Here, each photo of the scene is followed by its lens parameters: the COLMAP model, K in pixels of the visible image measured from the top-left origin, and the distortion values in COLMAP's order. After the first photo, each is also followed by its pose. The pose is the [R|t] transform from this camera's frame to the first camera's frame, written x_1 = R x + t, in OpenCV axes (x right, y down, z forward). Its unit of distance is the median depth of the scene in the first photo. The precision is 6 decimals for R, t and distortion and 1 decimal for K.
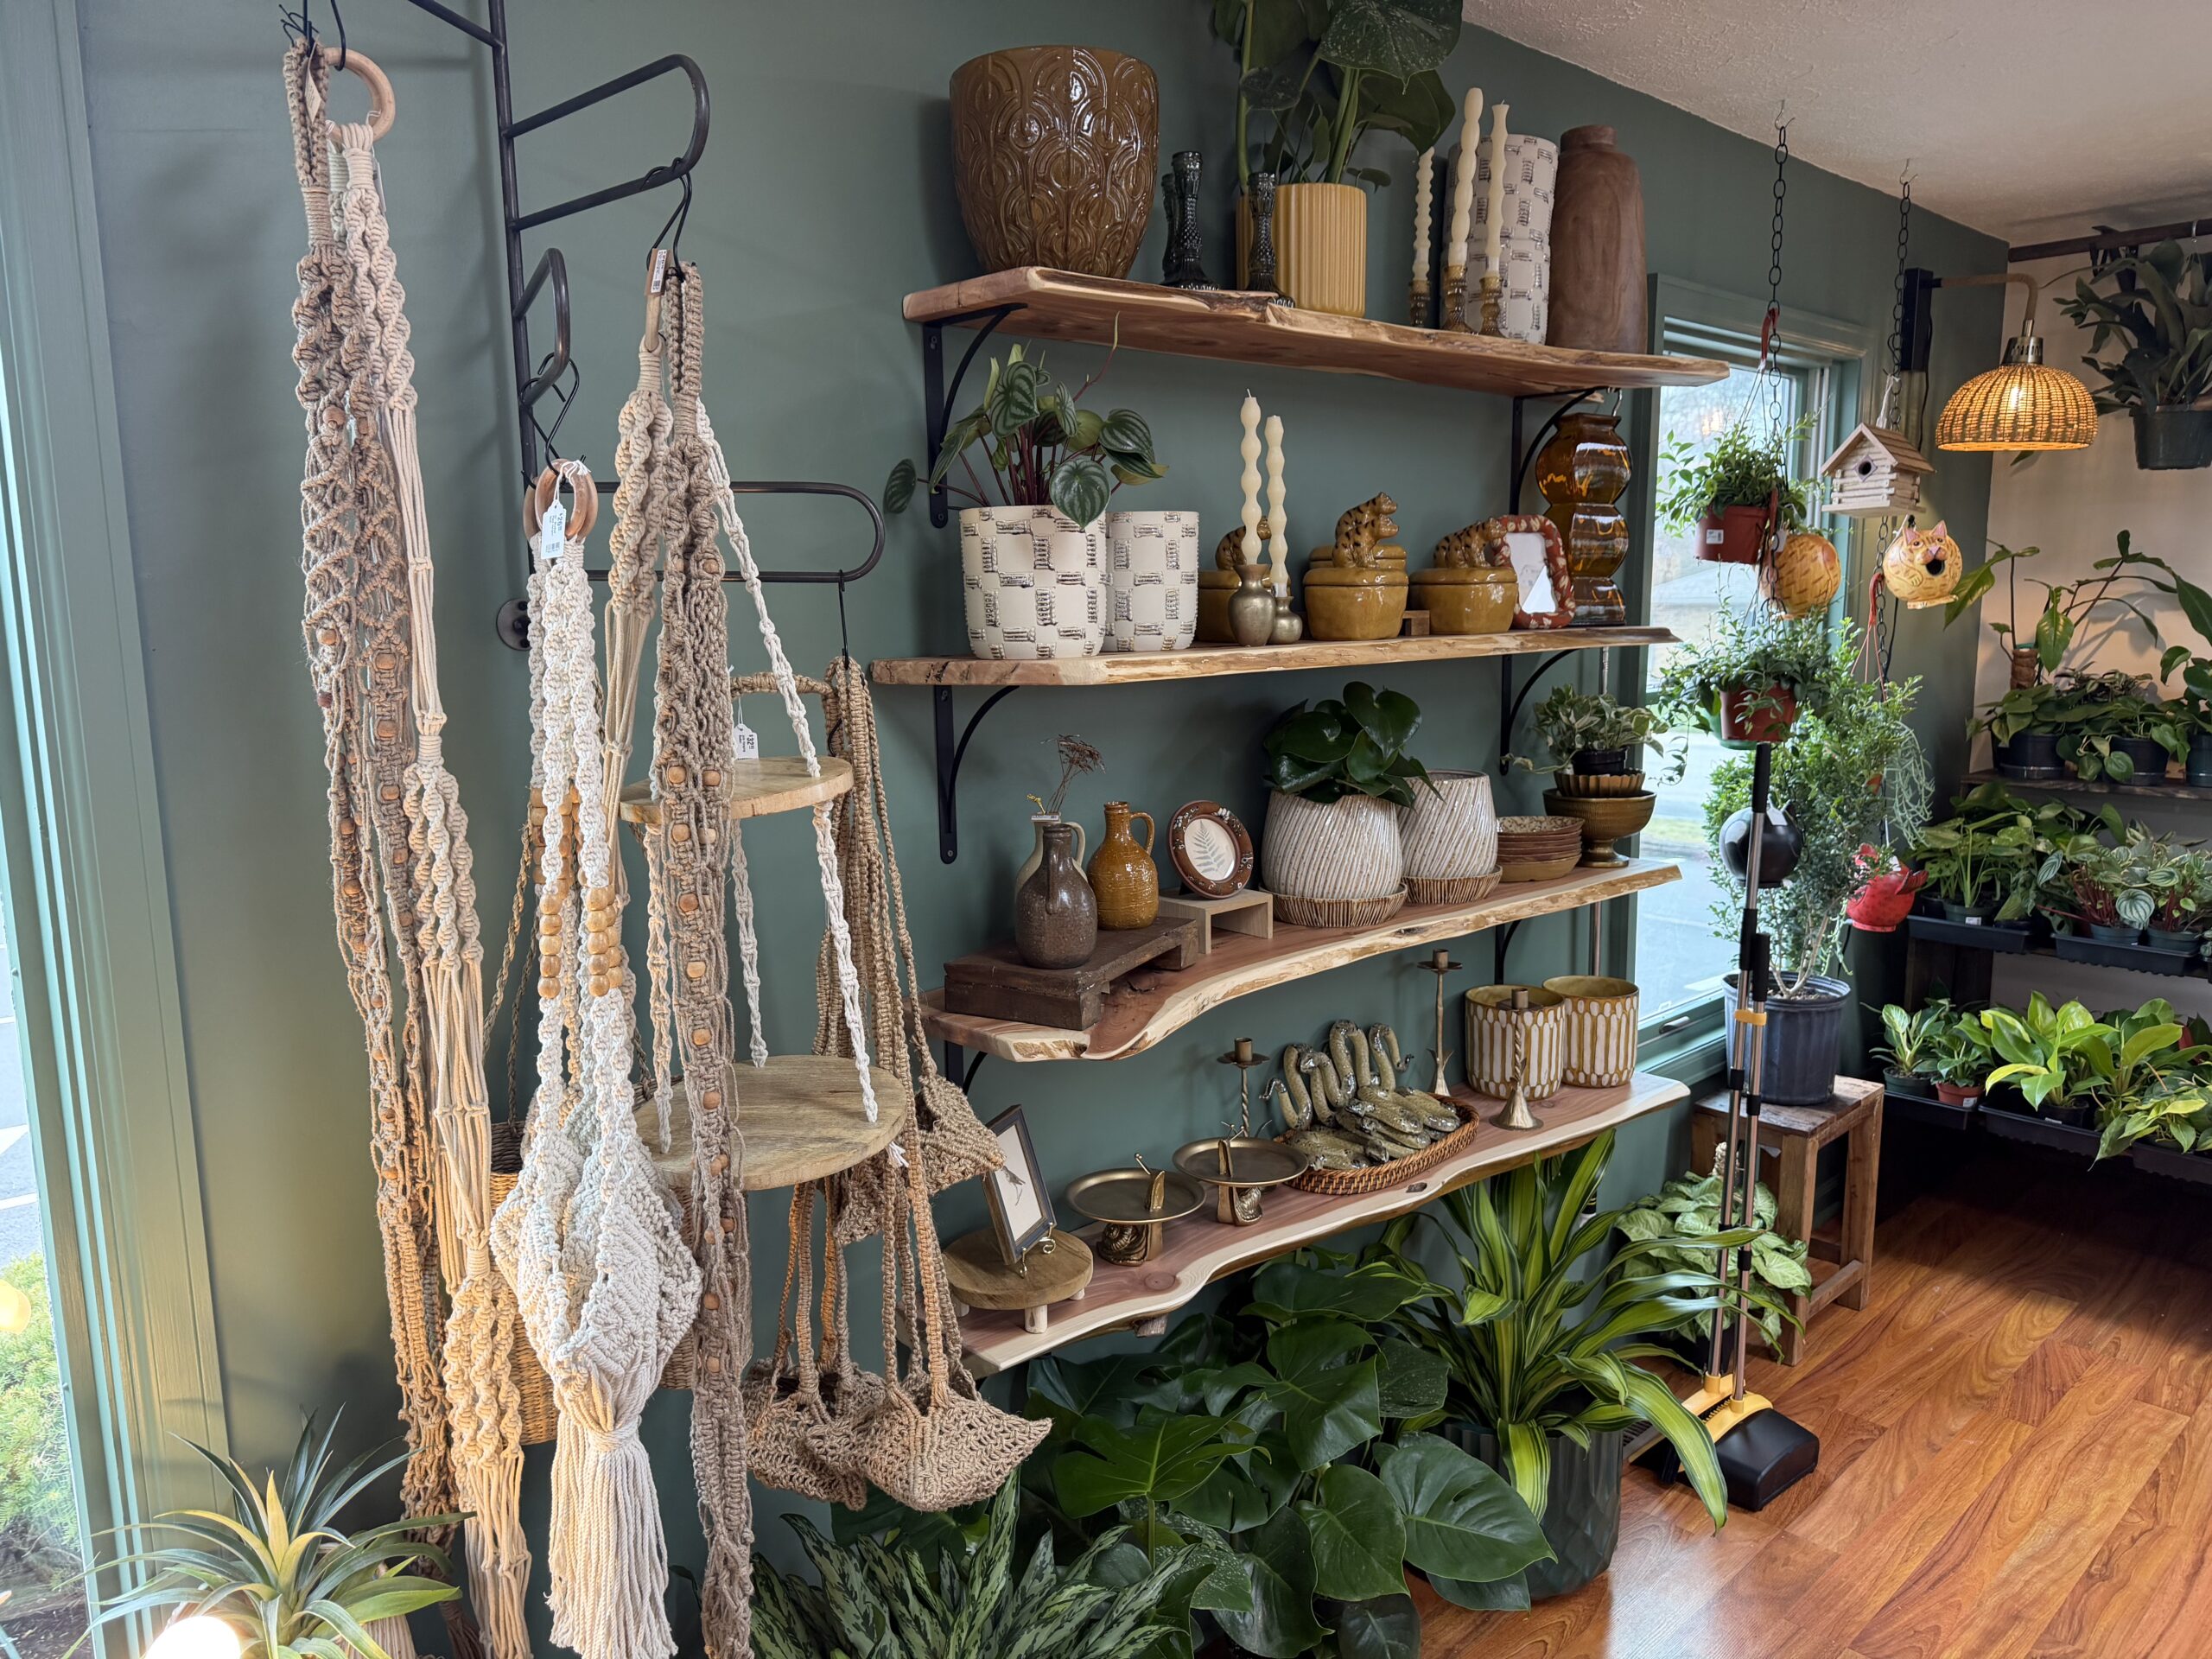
lens RADIAL K [[1588.8, 0, 1101.0], [0, 1588.8, 826.2], [0, 0, 1]] dist [0.007034, 0.005870]
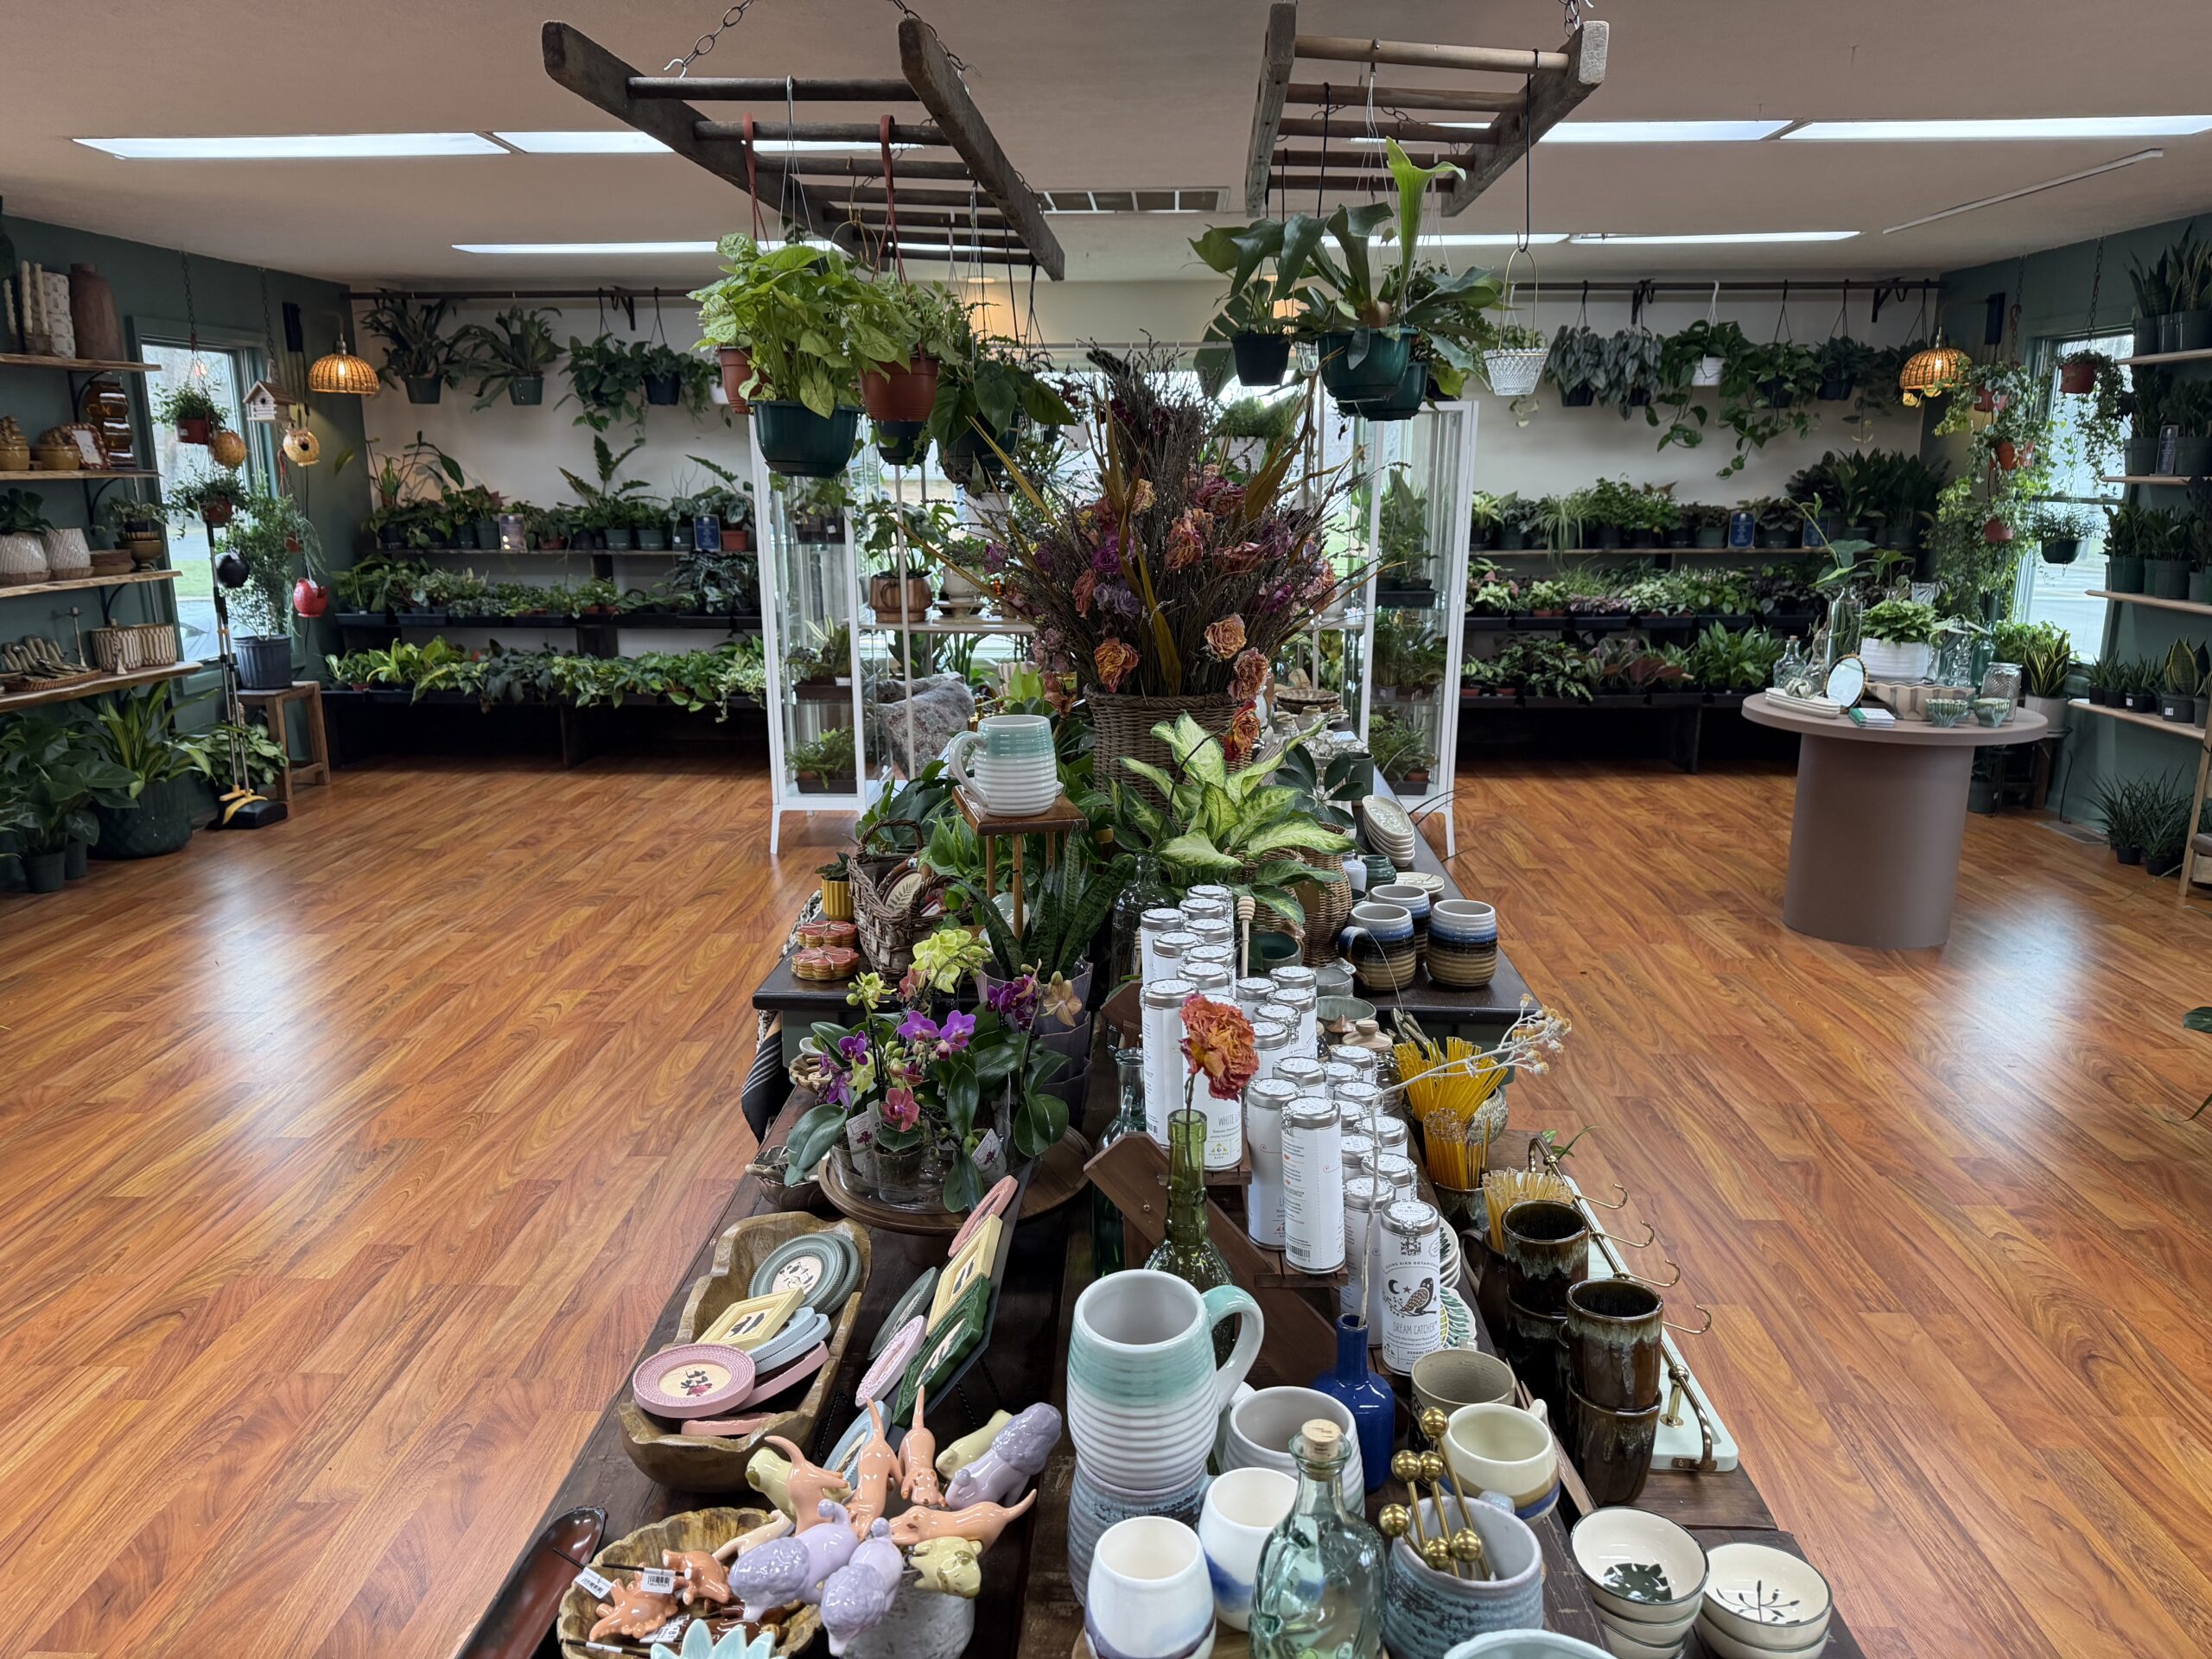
lens RADIAL K [[1588.8, 0, 1088.9], [0, 1588.8, 834.2], [0, 0, 1]] dist [0.007034, 0.005870]
pose [[0.723511, -0.152735, 0.673205, -0.342184], [0.099716, 0.988112, 0.117013, 0.281730], [-0.683073, -0.017531, 0.730139, -1.766595]]
